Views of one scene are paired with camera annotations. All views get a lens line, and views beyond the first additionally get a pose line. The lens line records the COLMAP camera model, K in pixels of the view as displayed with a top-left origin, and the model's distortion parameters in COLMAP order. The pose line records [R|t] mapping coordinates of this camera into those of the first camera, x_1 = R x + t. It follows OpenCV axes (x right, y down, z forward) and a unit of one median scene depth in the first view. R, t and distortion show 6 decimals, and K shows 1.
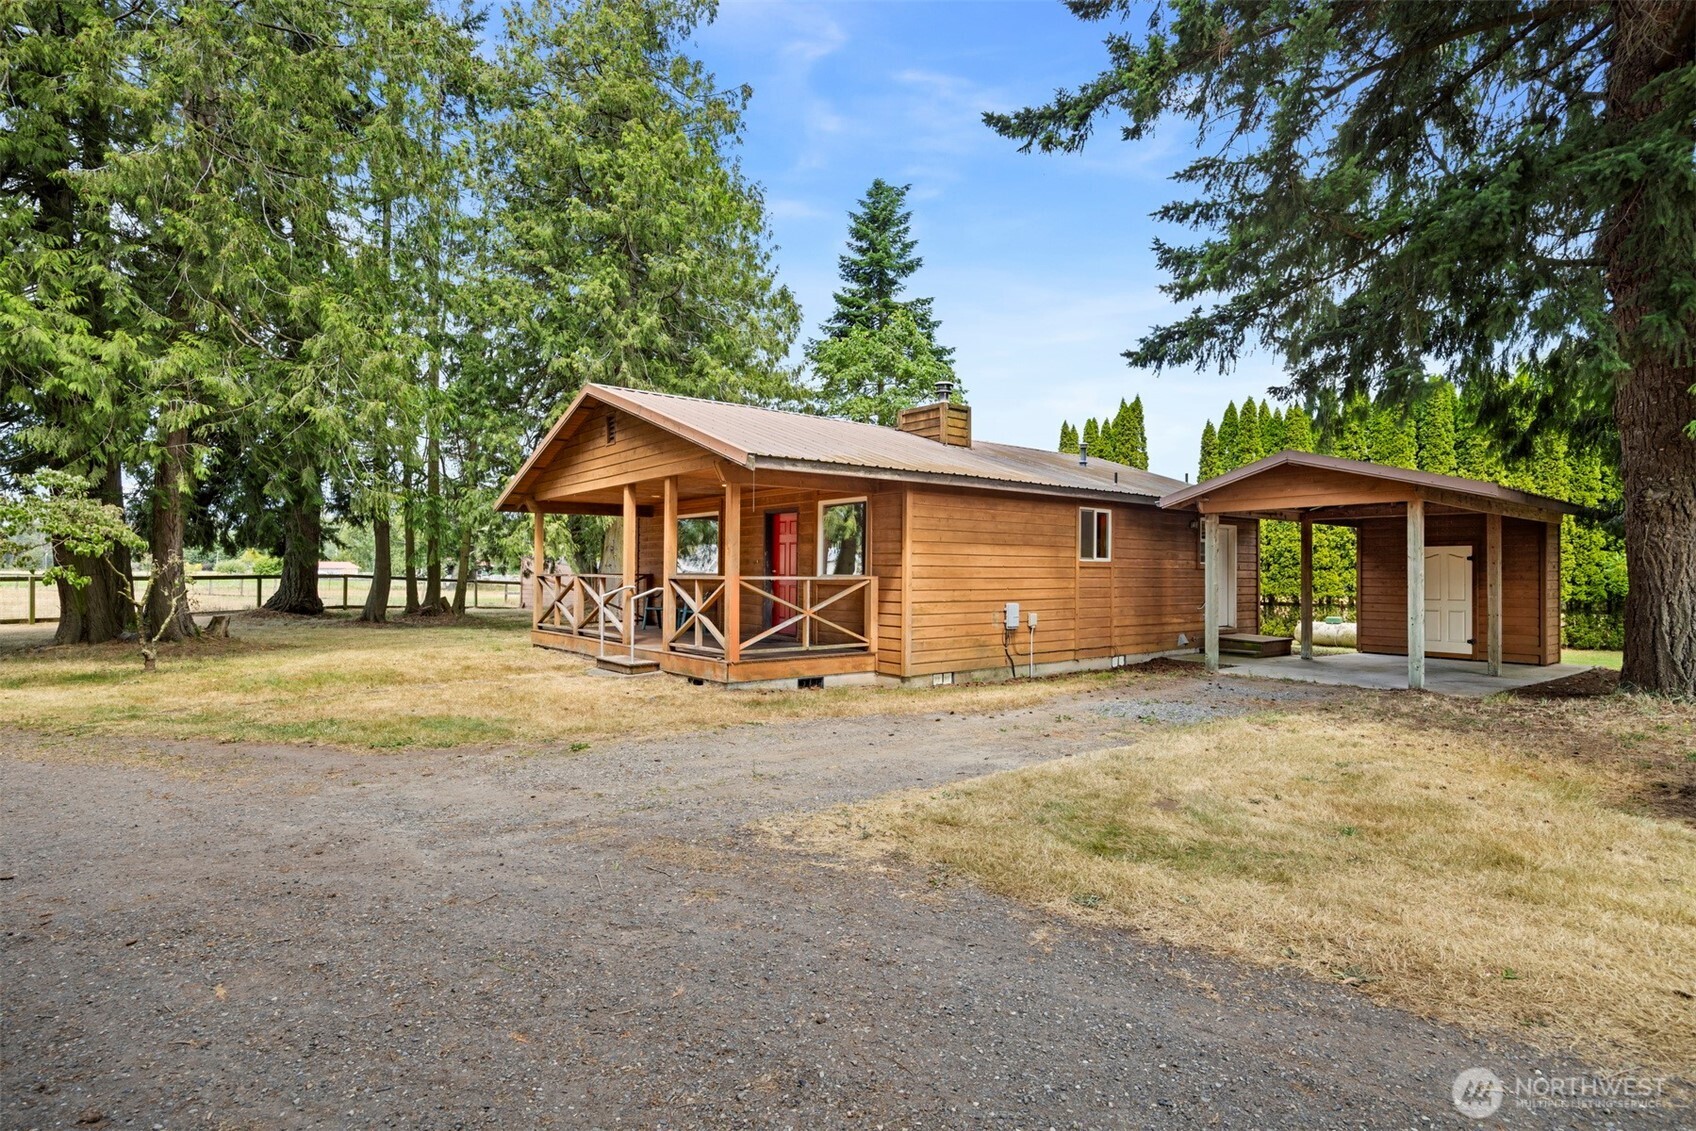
lens RADIAL K [[845.2, 0, 845.9], [0, 845.2, 568.7], [0, 0, 1]] dist [-0.006761, -0.000398]
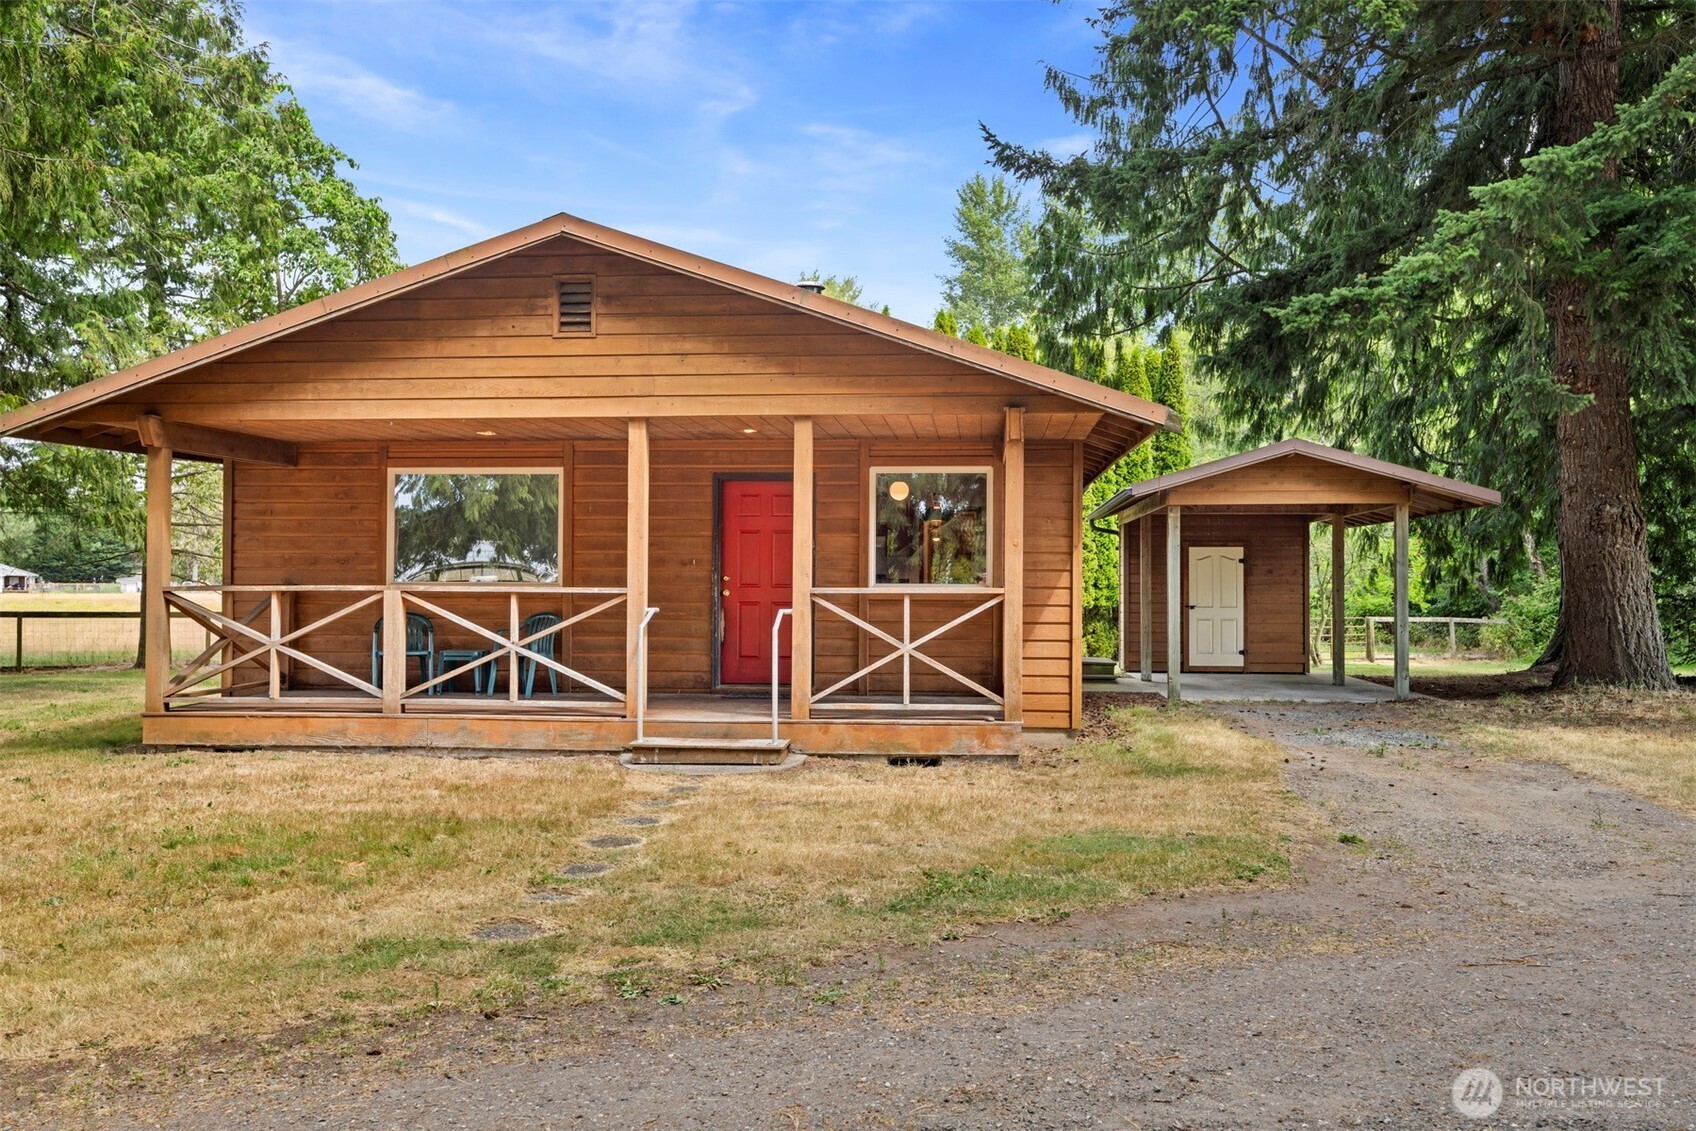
lens RADIAL K [[1438.5, 0, 848.6], [0, 1438.5, 569.0], [0, 0, 1]] dist [-0.006887, -0.002470]
pose [[0.697324, 0.000704, 0.716755, -0.684562], [-0.002070, 0.999997, 0.001032, -0.004427], [-0.716753, -0.002203, 0.697324, 0.225030]]
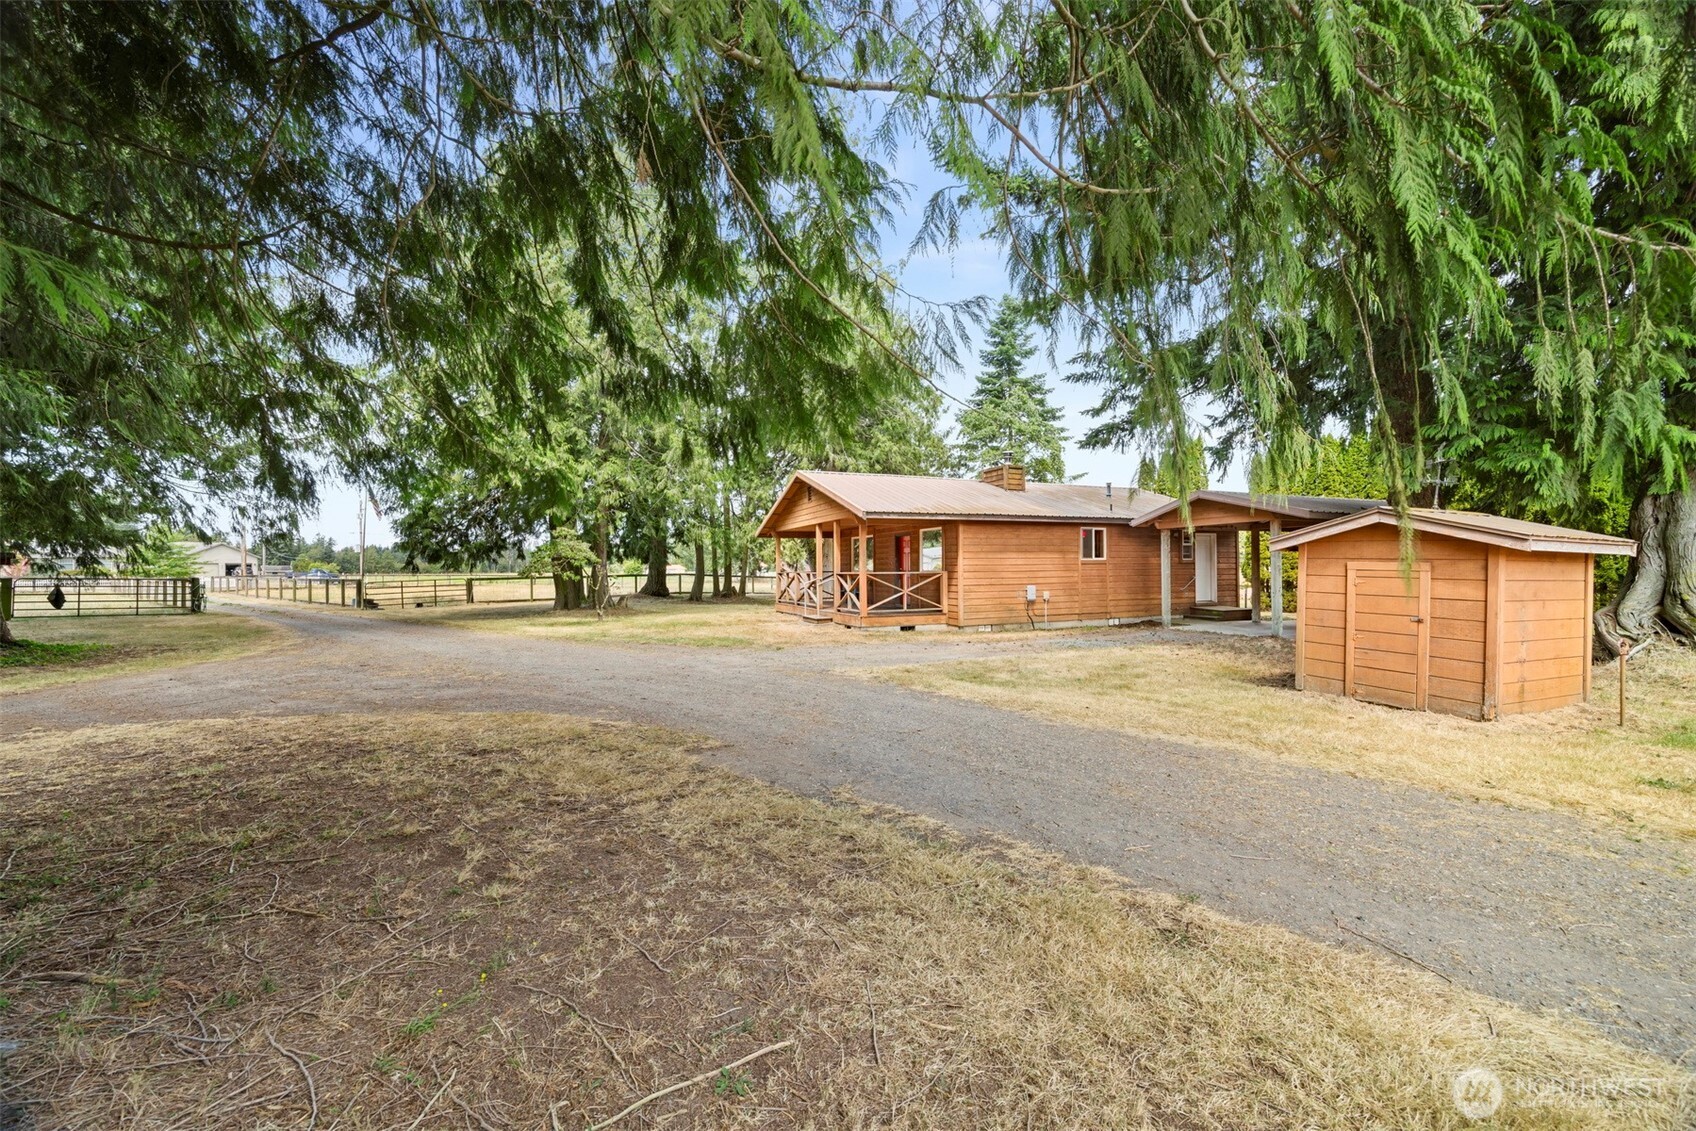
lens RADIAL K [[657.0, 0, 849.7], [0, 657.0, 568.3], [0, 0, 1]] dist [0.004403, -0.000059]
pose [[0.961724, -0.014673, -0.273625, 0.187383], [0.016048, 0.999867, 0.002787, -0.003530], [0.273548, -0.007071, 0.961832, -0.346009]]
